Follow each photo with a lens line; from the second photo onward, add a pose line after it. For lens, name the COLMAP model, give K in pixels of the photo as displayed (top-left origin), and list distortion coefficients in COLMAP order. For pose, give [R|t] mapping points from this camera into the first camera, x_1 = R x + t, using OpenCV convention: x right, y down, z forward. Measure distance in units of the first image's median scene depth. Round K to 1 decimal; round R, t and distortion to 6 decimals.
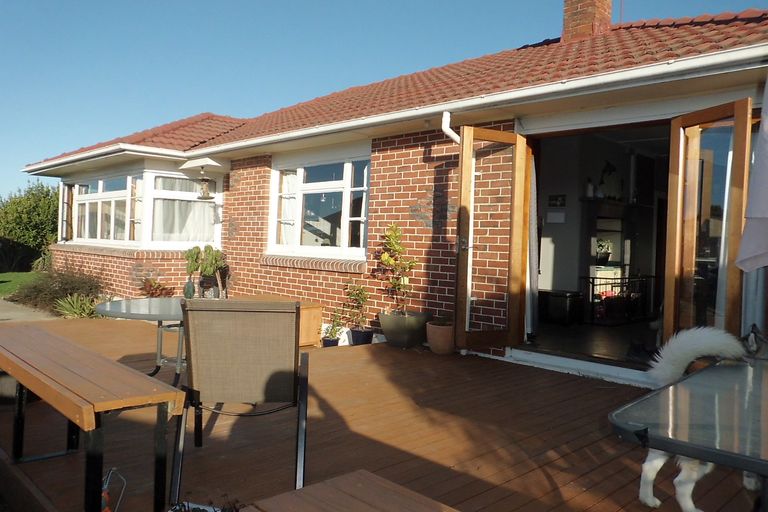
lens RADIAL K [[588.9, 0, 401.1], [0, 588.9, 237.0], [0, 0, 1]] dist [-0.117956, 0.164379]
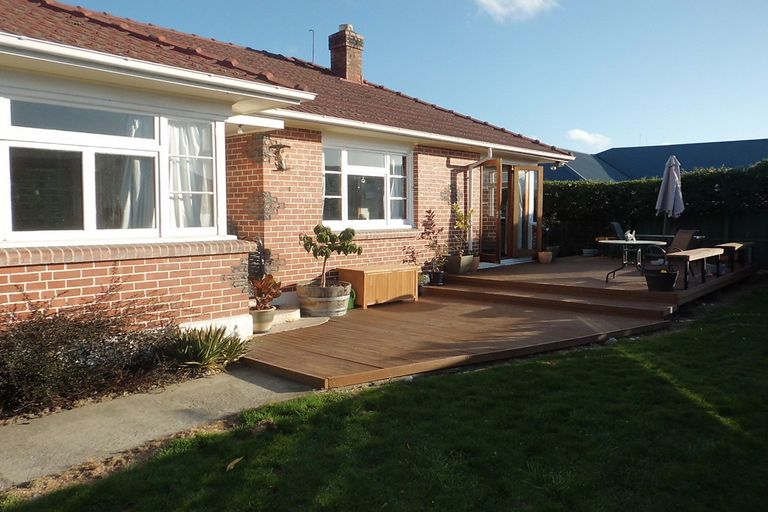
lens RADIAL K [[588.9, 0, 401.1], [0, 588.9, 237.0], [0, 0, 1]] dist [-0.117956, 0.164379]
pose [[-0.052866, -0.065897, 0.996425, -1.547047], [-0.001588, 0.997825, 0.065905, -0.033954], [-0.998600, 0.001901, -0.052856, 1.137575]]
